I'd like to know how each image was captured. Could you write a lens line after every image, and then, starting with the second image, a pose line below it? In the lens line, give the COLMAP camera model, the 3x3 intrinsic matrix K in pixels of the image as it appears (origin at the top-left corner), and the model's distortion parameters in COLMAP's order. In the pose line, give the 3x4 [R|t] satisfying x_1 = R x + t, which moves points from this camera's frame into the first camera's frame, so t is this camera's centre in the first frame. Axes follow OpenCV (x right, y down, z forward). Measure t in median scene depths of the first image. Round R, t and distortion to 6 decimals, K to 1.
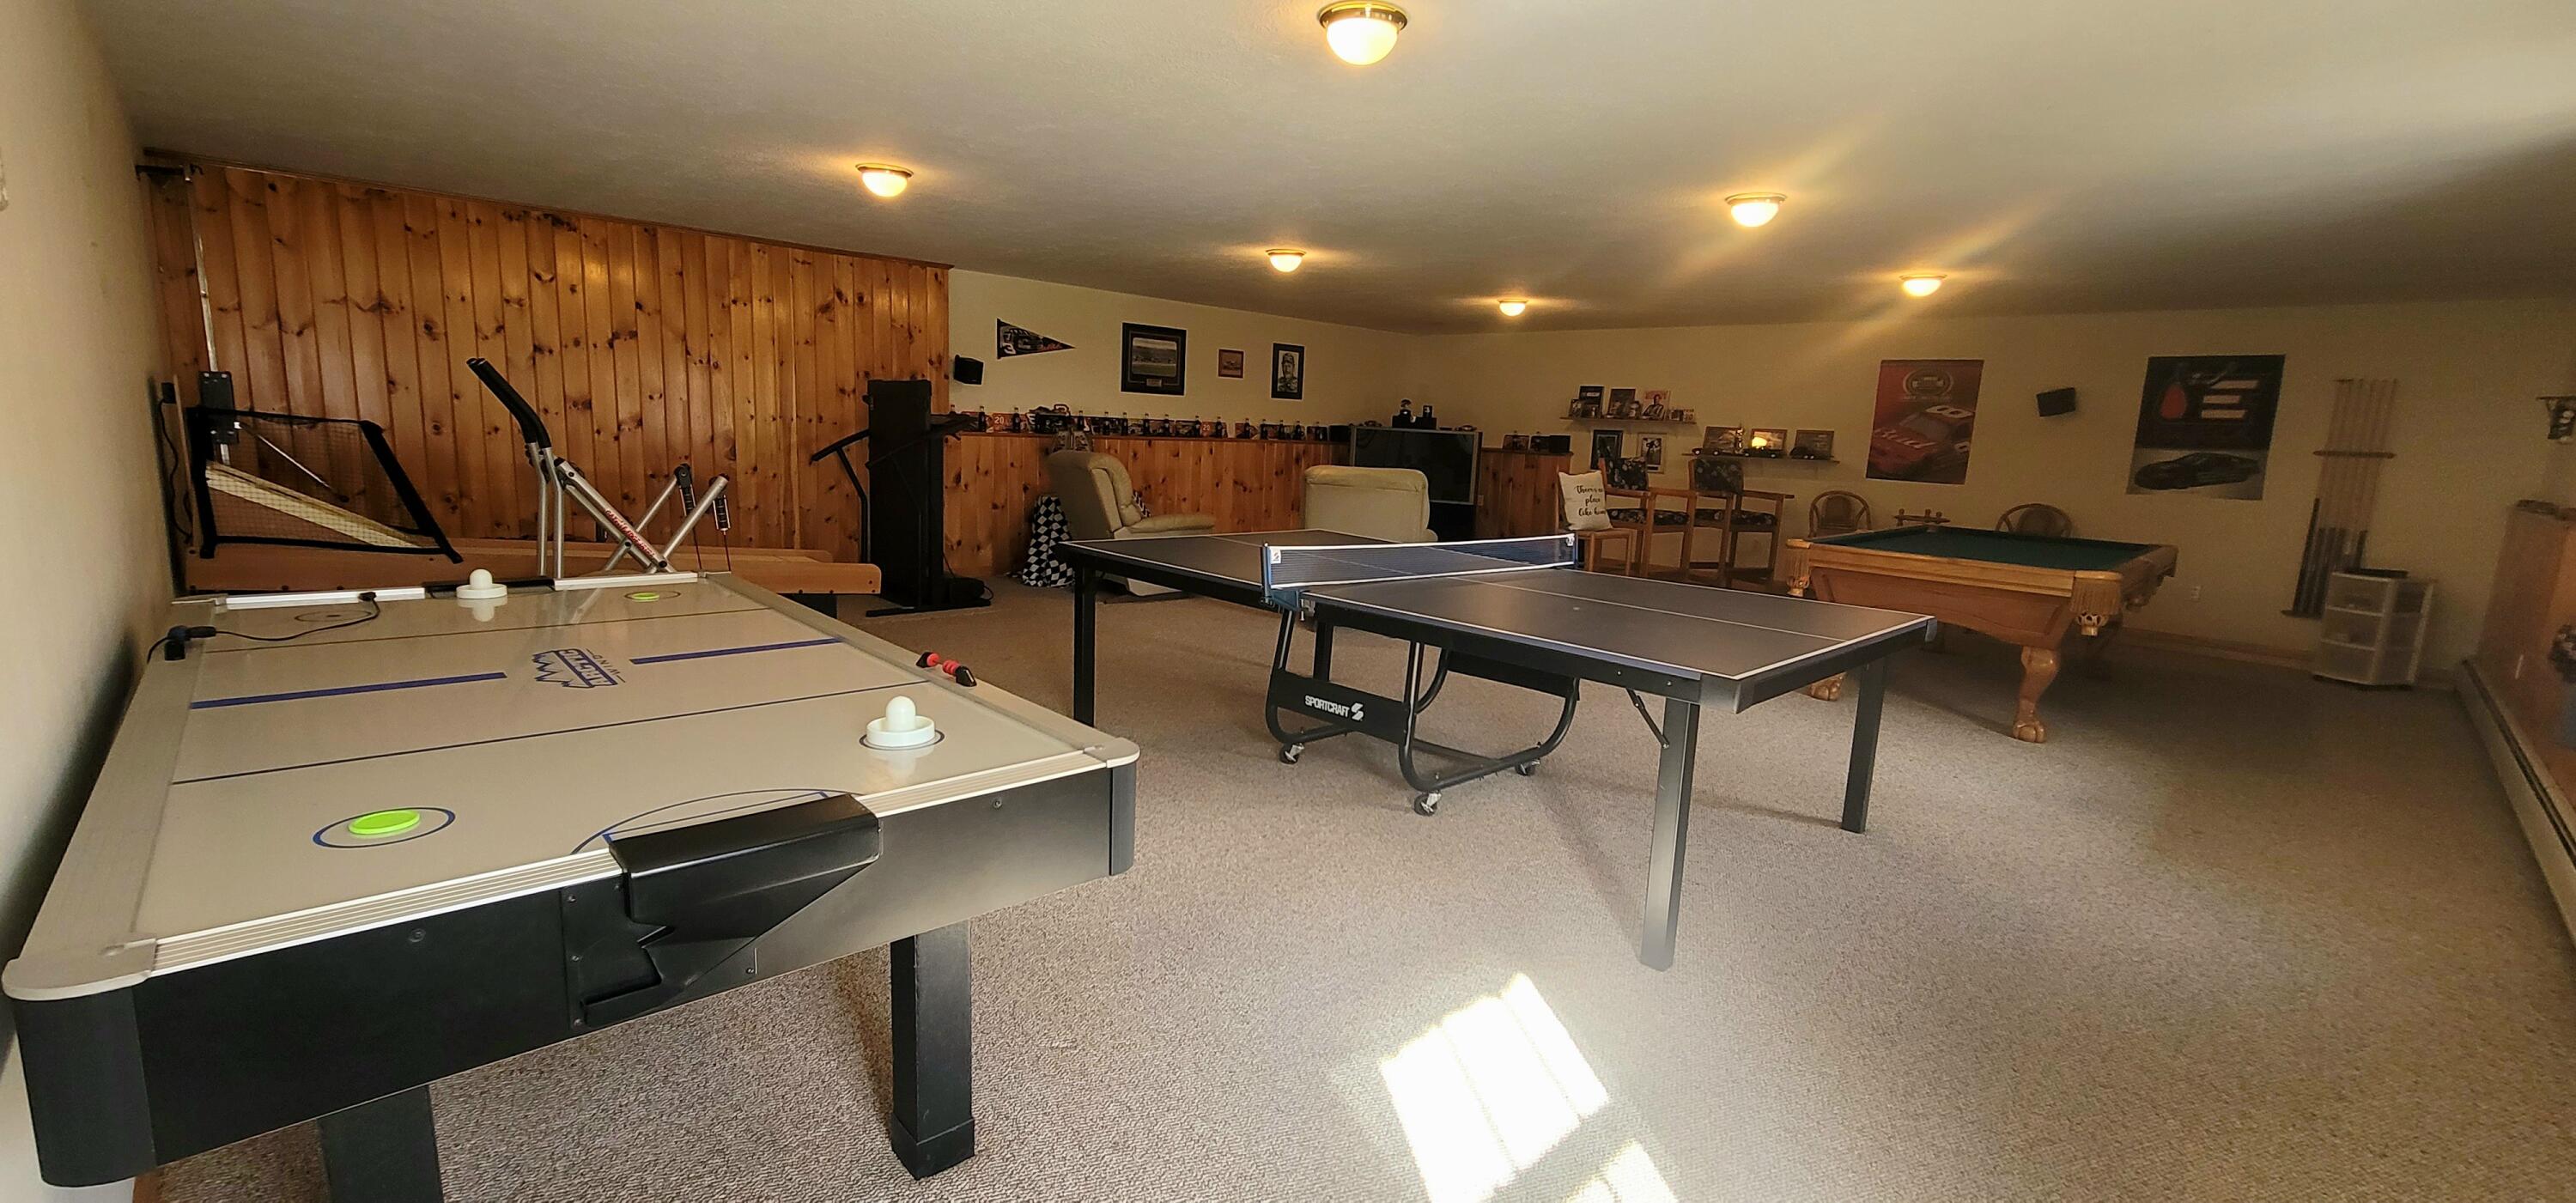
lens RADIAL K [[1091.9, 0, 1288.0], [0, 1091.9, 601.5], [0, 0, 1]] dist [0.026755, 0.000250]
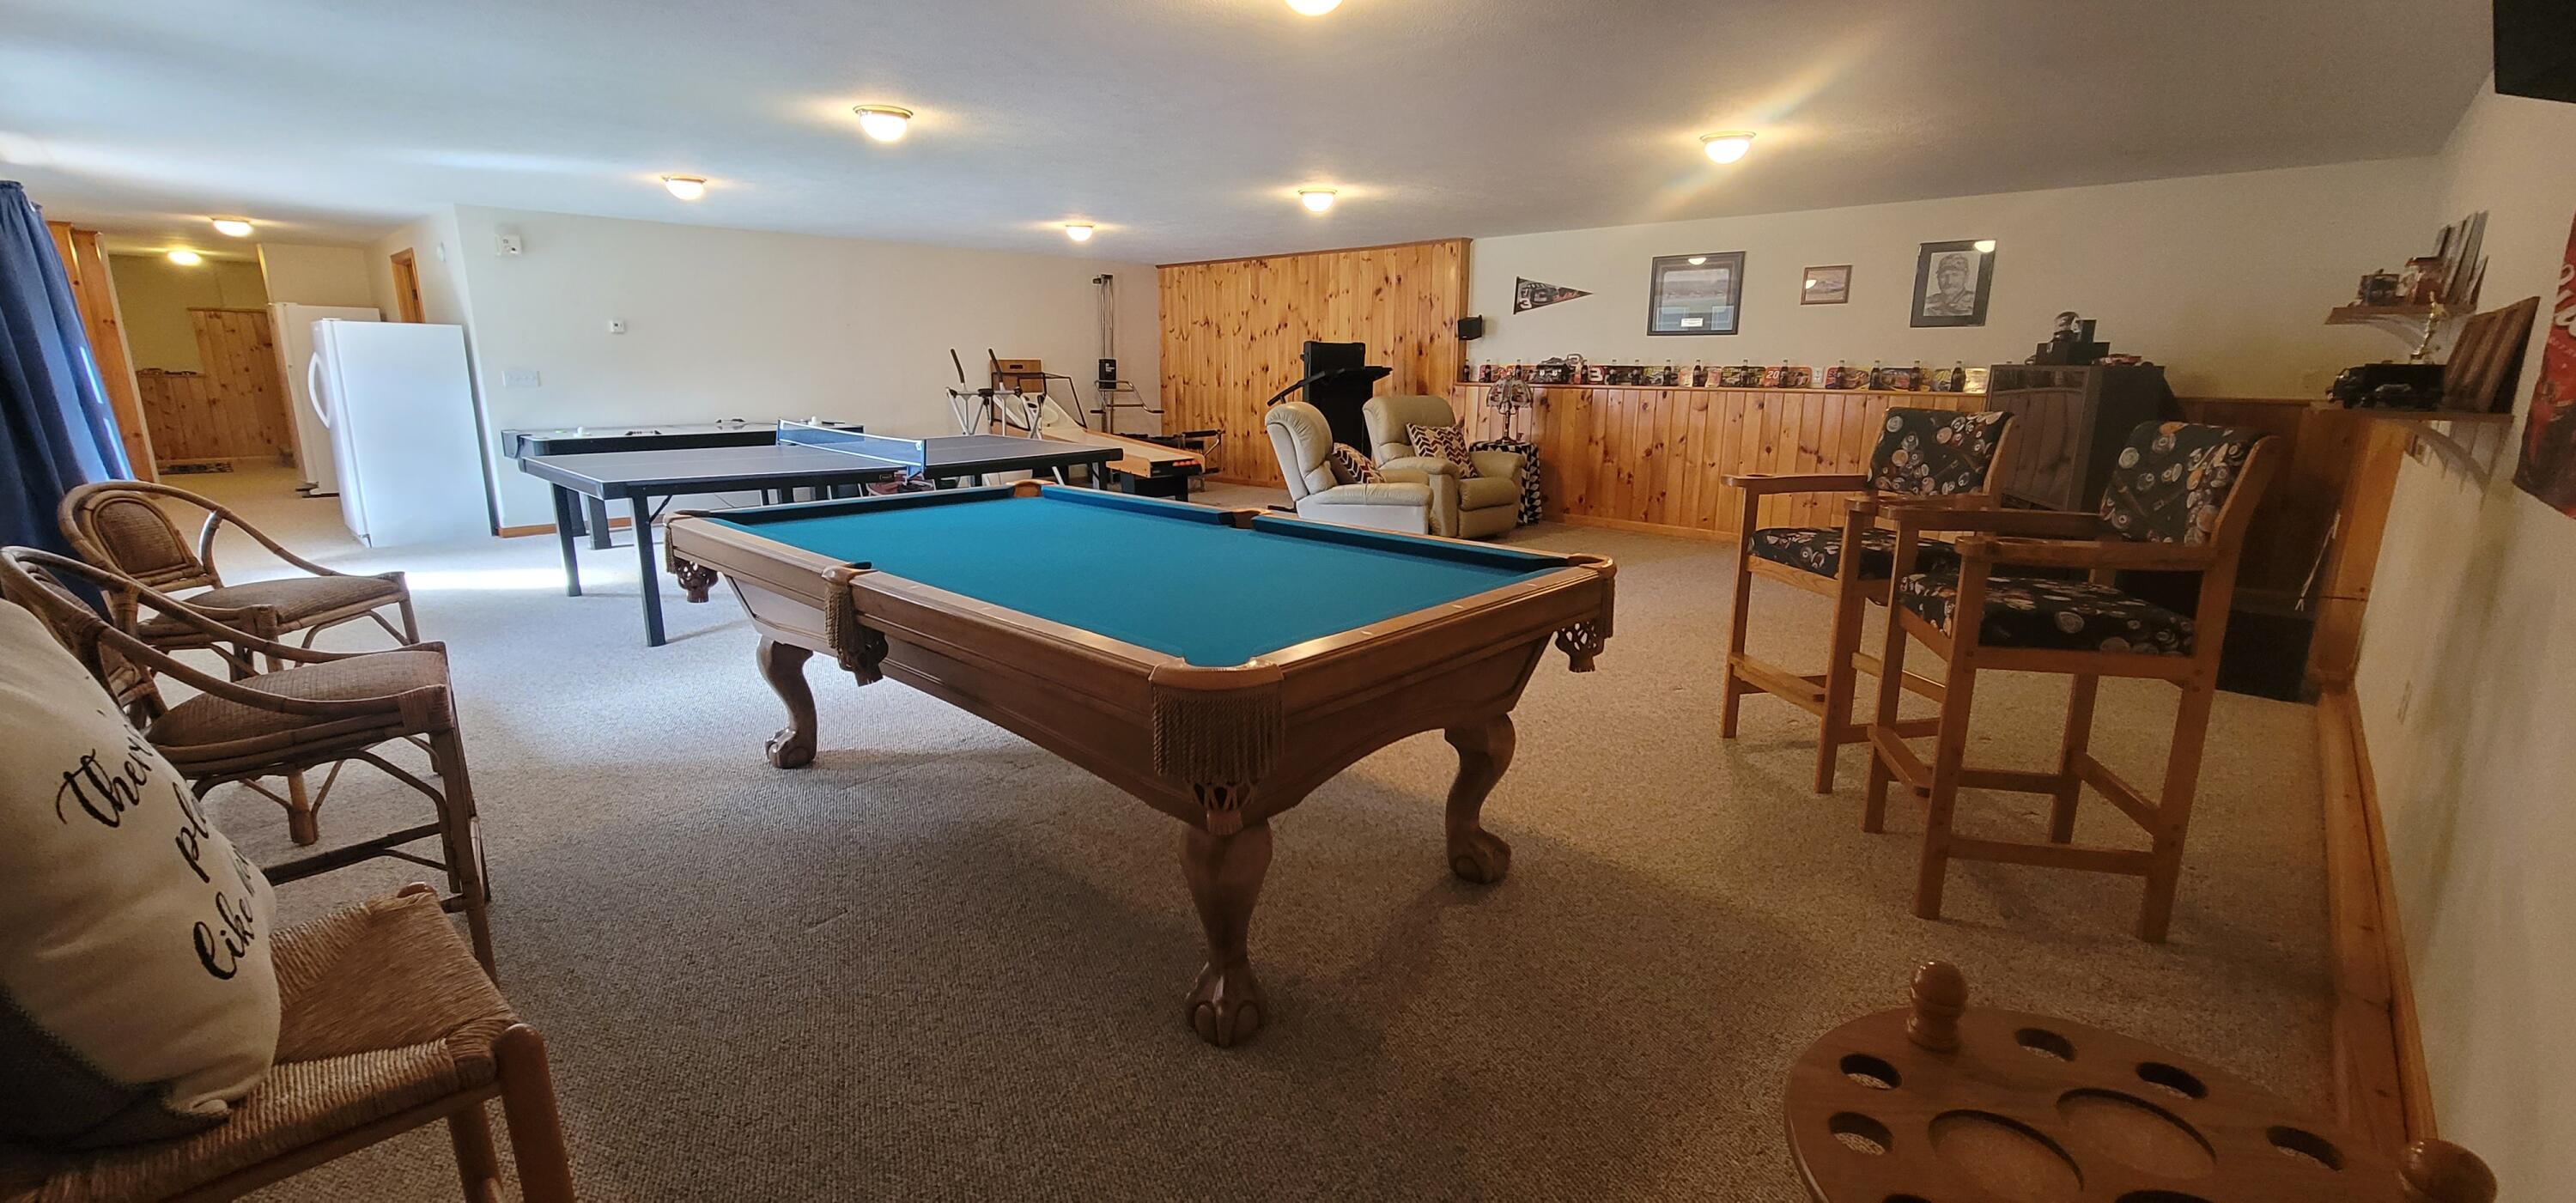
lens RADIAL K [[1048.5, 0, 1288.0], [0, 1048.5, 601.5], [0, 0, 1]] dist [-0.006937, 0.000736]
pose [[0.076086, 0.189409, -0.978946, 0.640118], [-0.148396, 0.973009, 0.176726, -0.081103], [0.985997, 0.131825, 0.102140, 0.596358]]
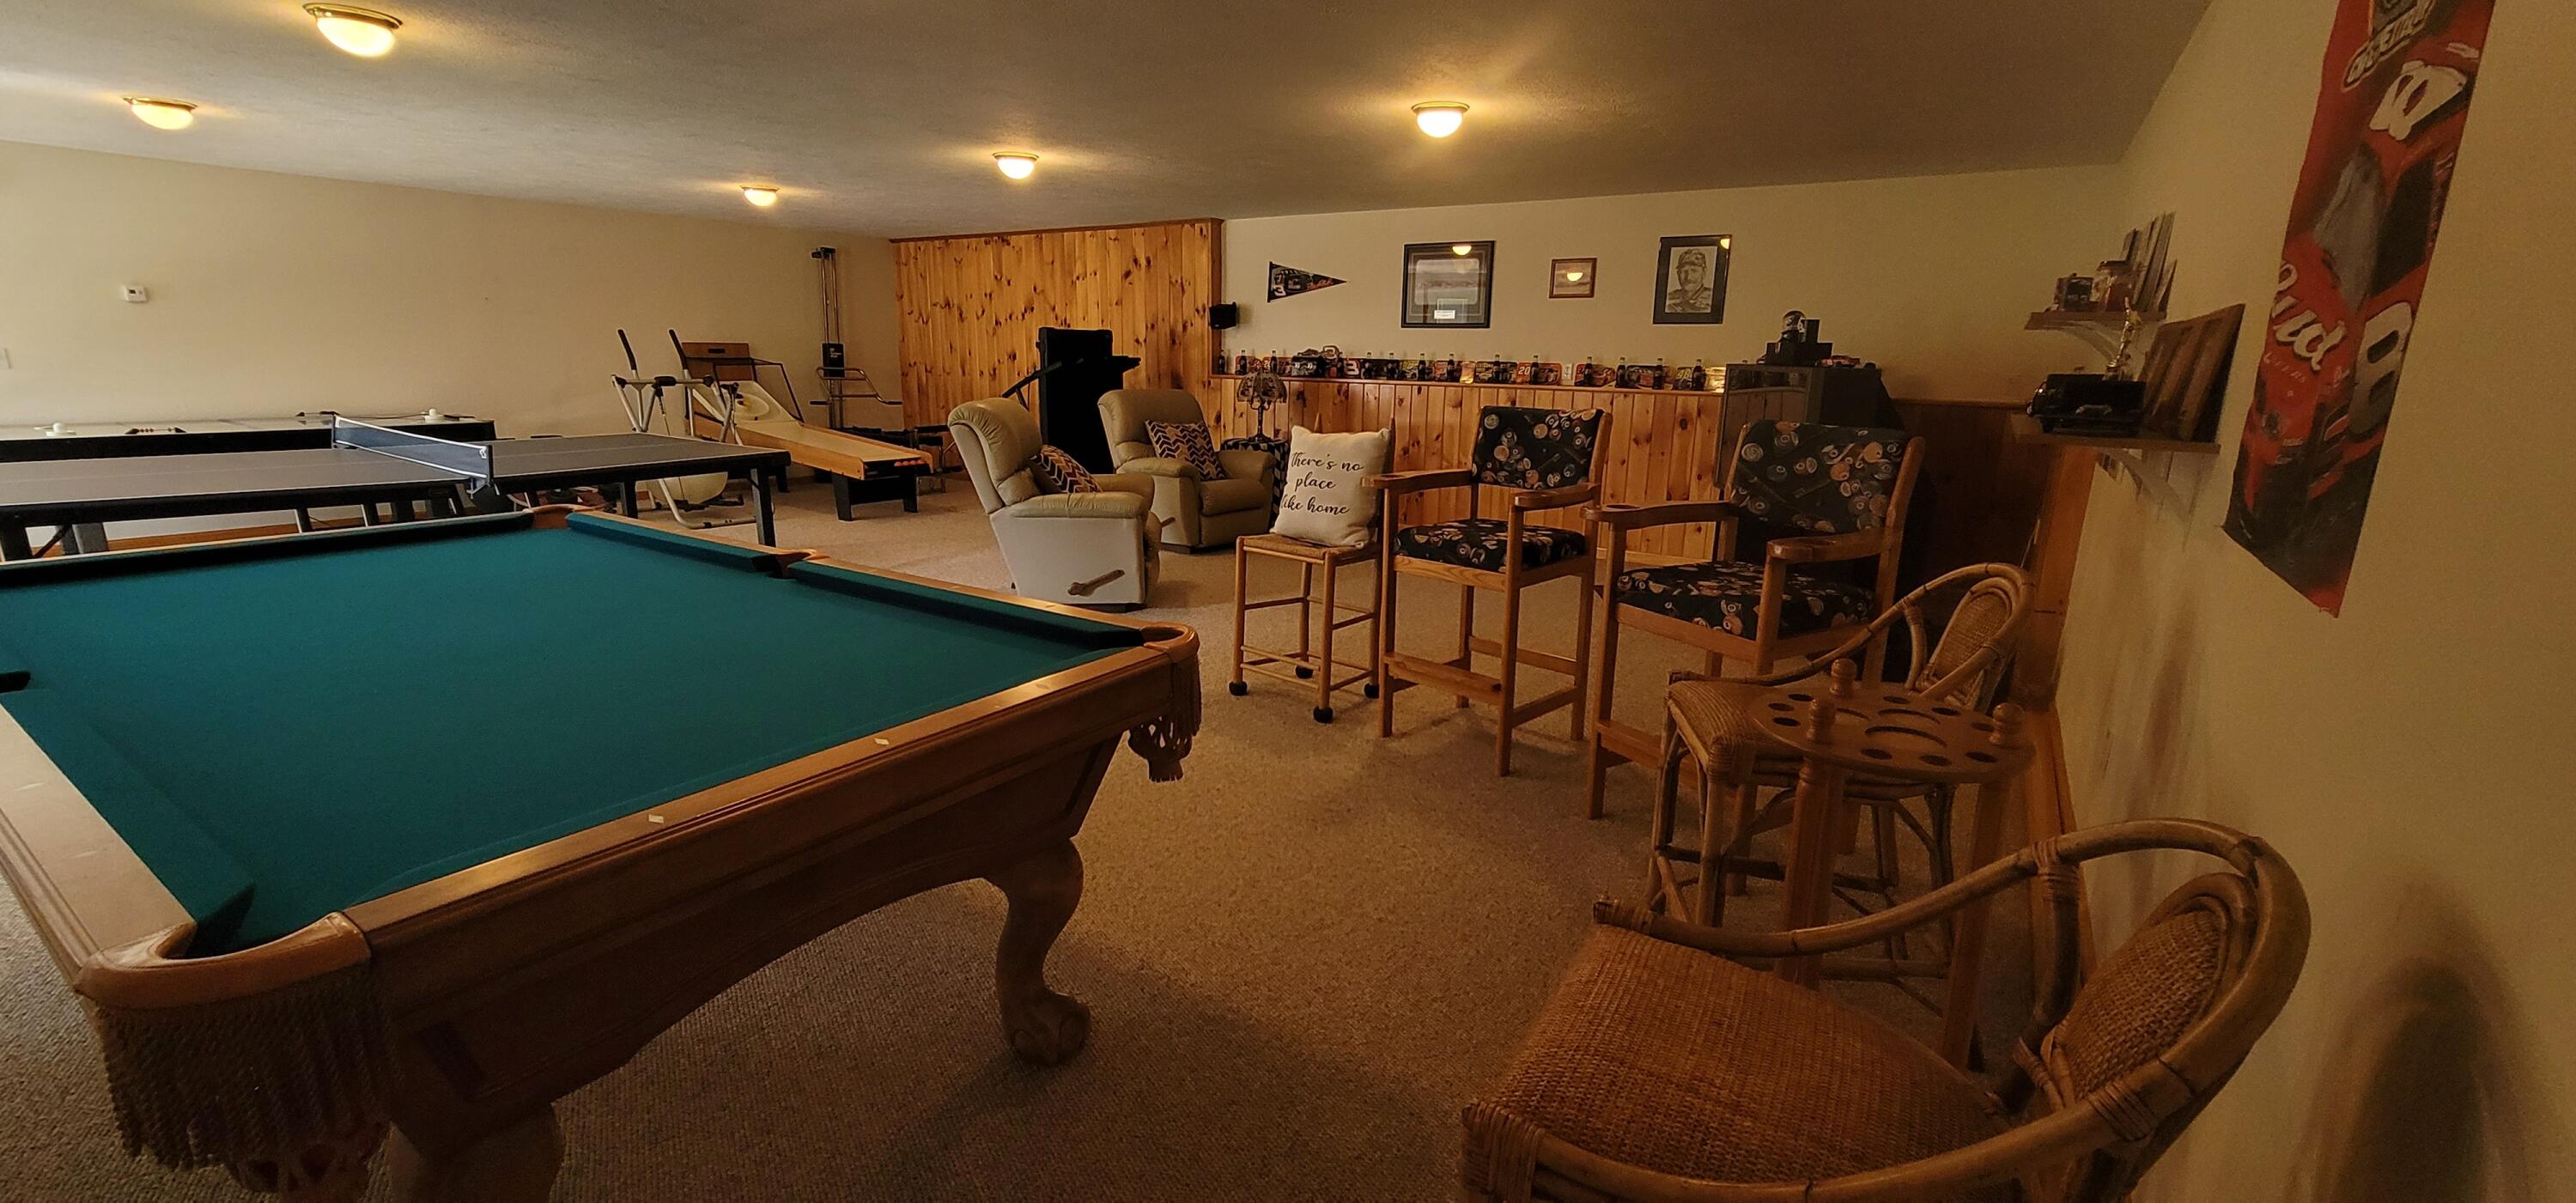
lens RADIAL K [[1048.5, 0, 1288.0], [0, 1048.5, 601.5], [0, 0, 1]] dist [-0.006937, 0.000736]
pose [[0.241701, 0.197836, -0.949969, 0.582400], [-0.152487, 0.974576, 0.164163, -0.096221], [0.958294, 0.105180, 0.265724, 0.659985]]
